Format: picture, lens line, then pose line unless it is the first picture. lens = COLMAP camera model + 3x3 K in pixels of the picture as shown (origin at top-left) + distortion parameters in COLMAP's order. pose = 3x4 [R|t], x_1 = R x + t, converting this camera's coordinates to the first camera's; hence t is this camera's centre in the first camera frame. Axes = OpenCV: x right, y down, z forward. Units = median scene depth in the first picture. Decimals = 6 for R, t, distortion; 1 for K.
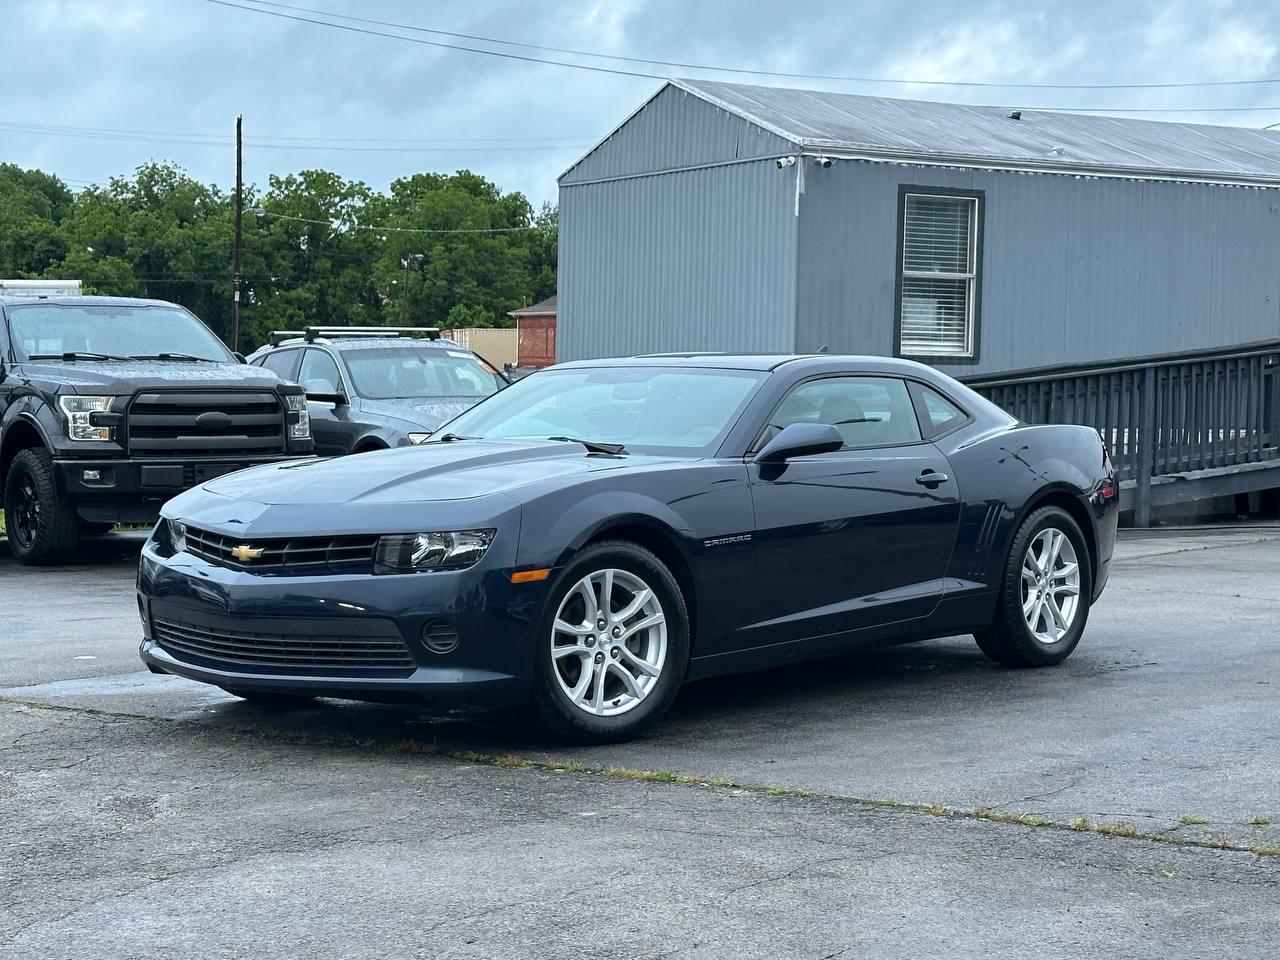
lens RADIAL K [[9061.1, 0, 640.0], [0, 9061.1, 480.0], [0, 0, 1]] dist [2.268440, -1.097944]
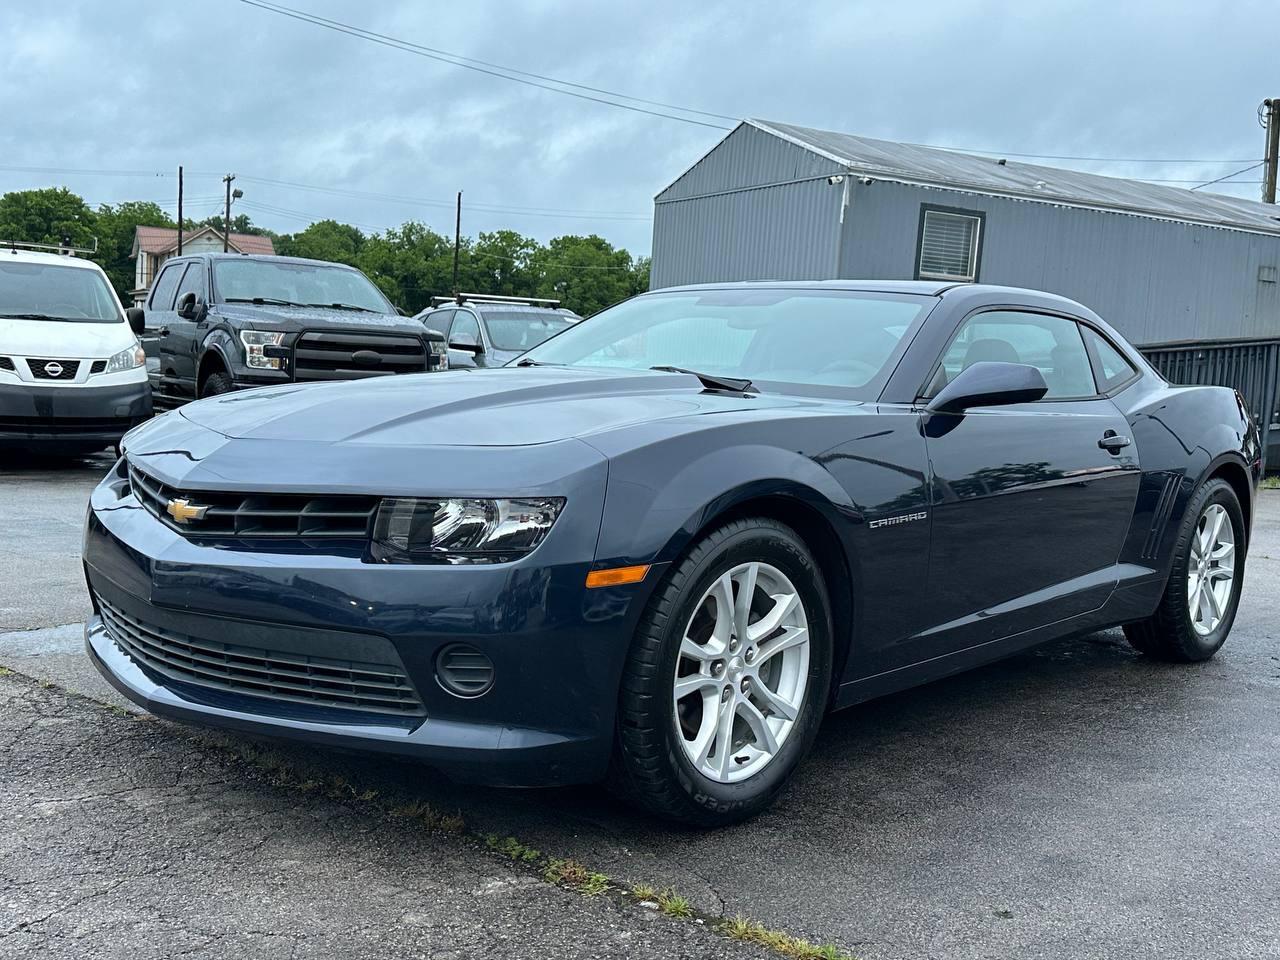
lens RADIAL K [[1305.7, 0, 640.2], [0, 1305.7, 489.9], [0, 0, 1]] dist [0.199551, -0.470867]
pose [[0.998776, 0.049297, 0.003931, -0.010025], [-0.049437, 0.997316, 0.054003, -0.000207], [-0.001258, -0.054132, 0.998533, 0.819741]]
